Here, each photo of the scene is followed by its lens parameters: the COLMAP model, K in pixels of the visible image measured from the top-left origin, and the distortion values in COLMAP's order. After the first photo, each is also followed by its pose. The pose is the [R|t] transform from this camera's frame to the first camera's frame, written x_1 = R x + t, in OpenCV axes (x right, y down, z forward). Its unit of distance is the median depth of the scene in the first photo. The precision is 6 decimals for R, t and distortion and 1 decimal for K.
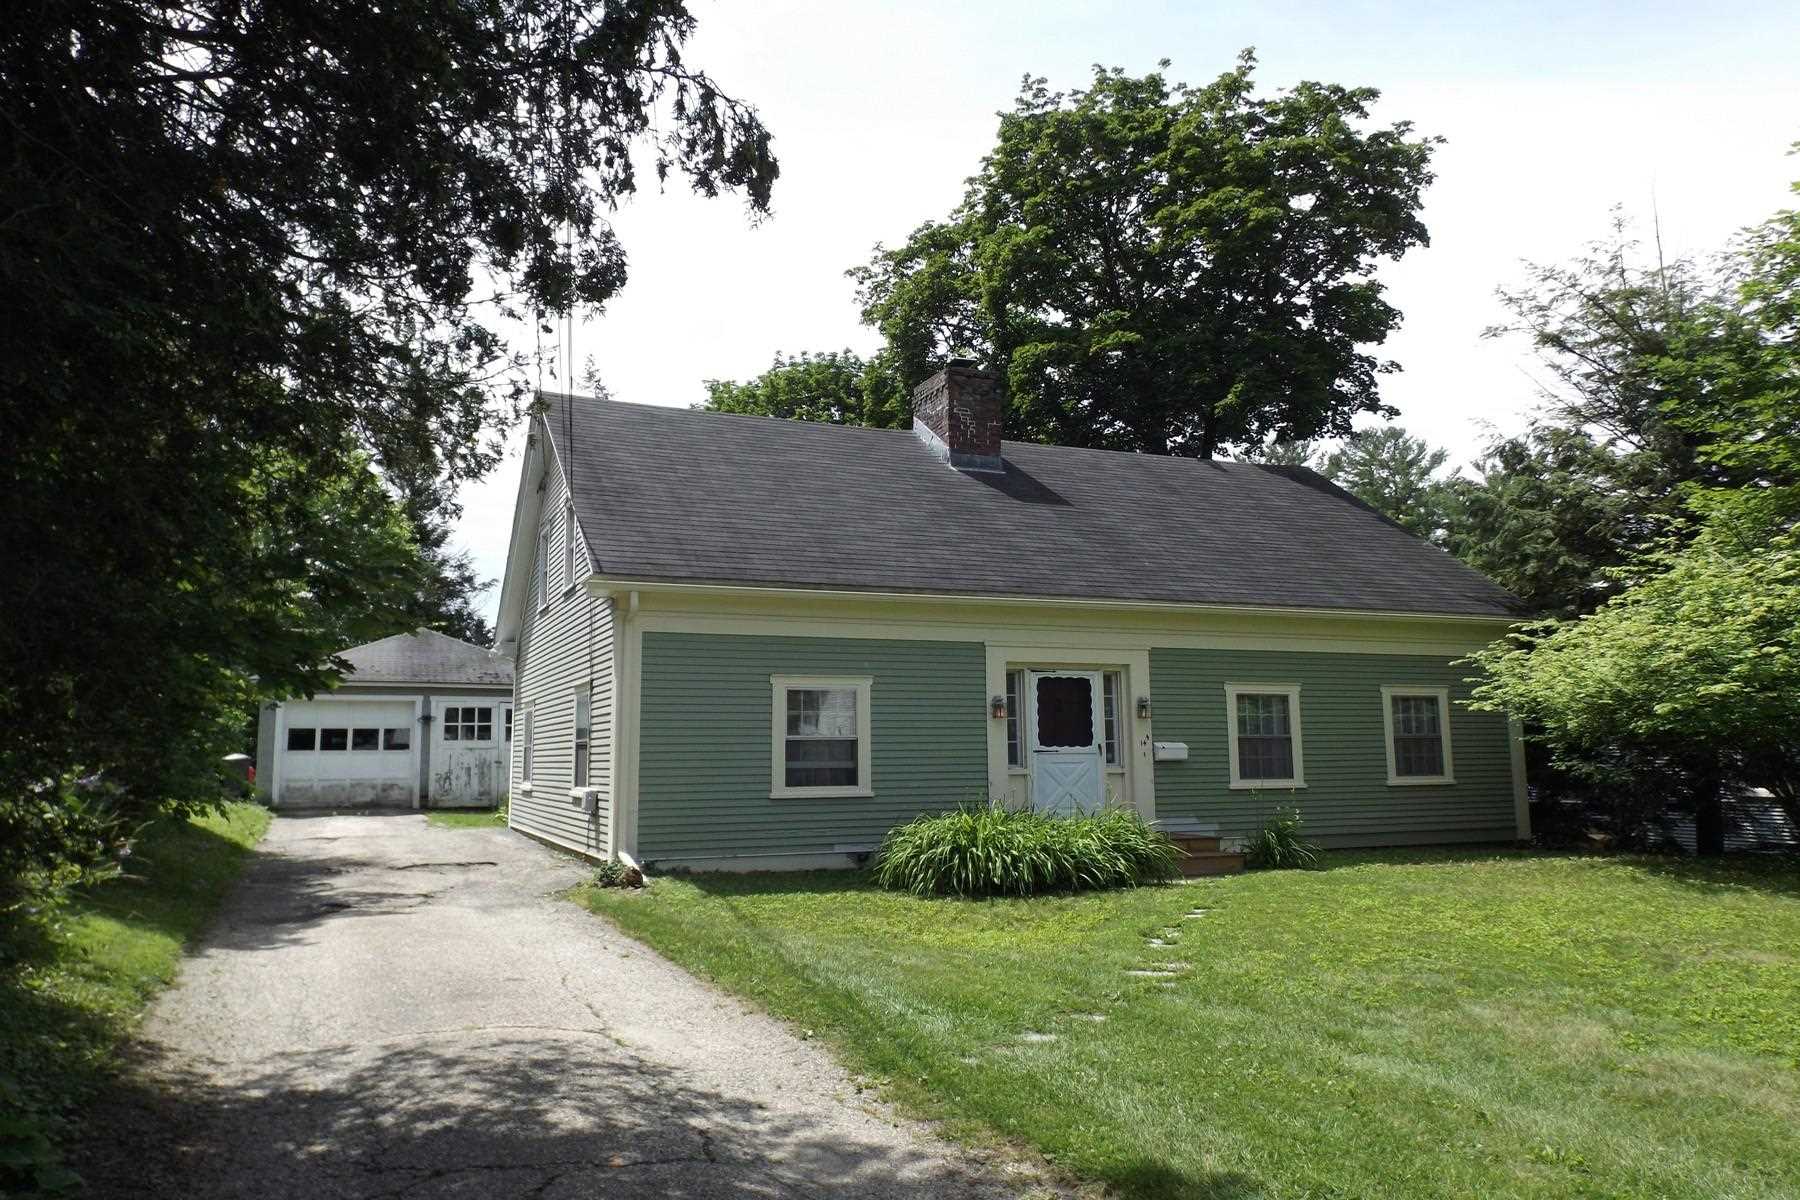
lens RADIAL K [[1286.1, 0, 900.0], [0, 1286.1, 600.0], [0, 0, 1]] dist [0.004035, -0.005898]
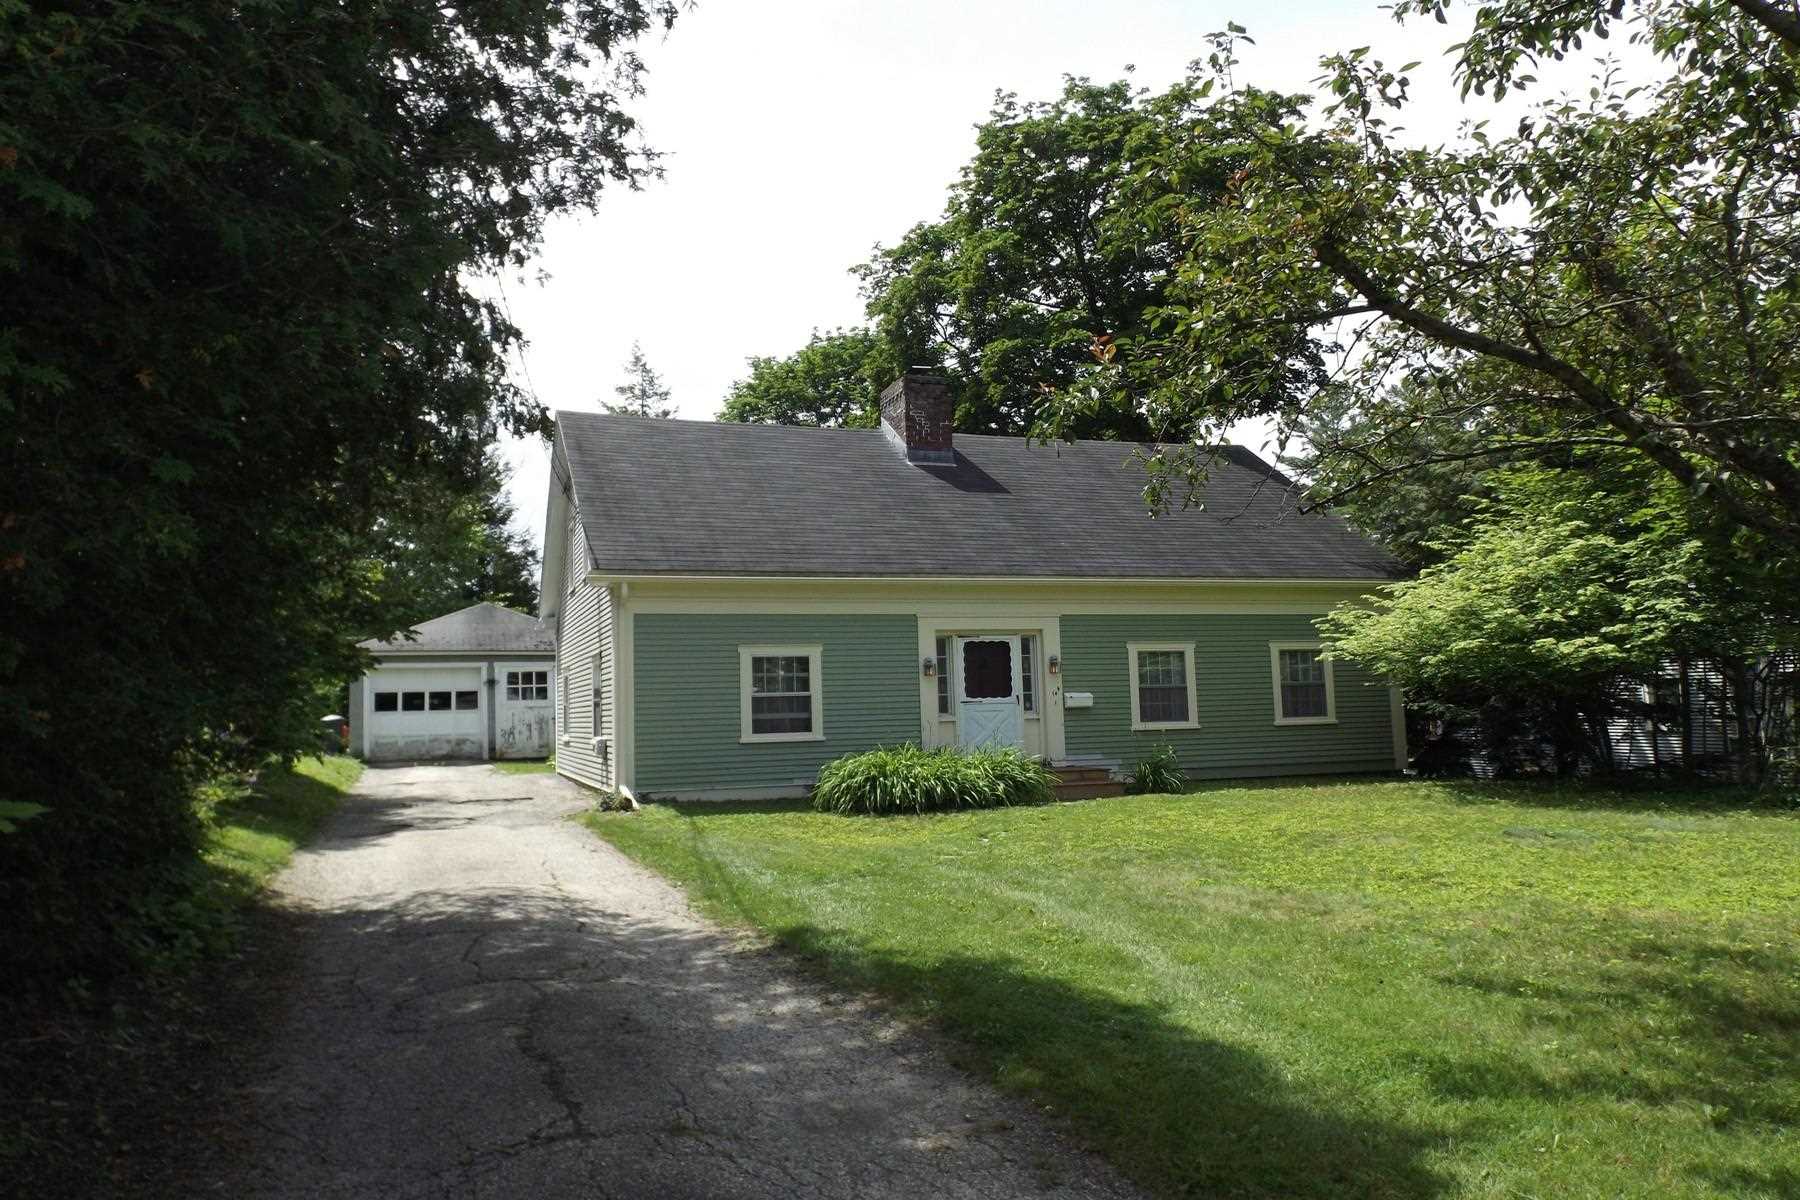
lens RADIAL K [[1292.3, 0, 906.2], [0, 1292.3, 633.1], [0, 0, 1]] dist [0.005129, -0.009459]
pose [[0.998030, -0.020519, -0.059281, 0.117636], [0.024232, 0.997744, 0.062610, -0.024377], [0.057862, -0.063923, 0.996276, -0.209014]]
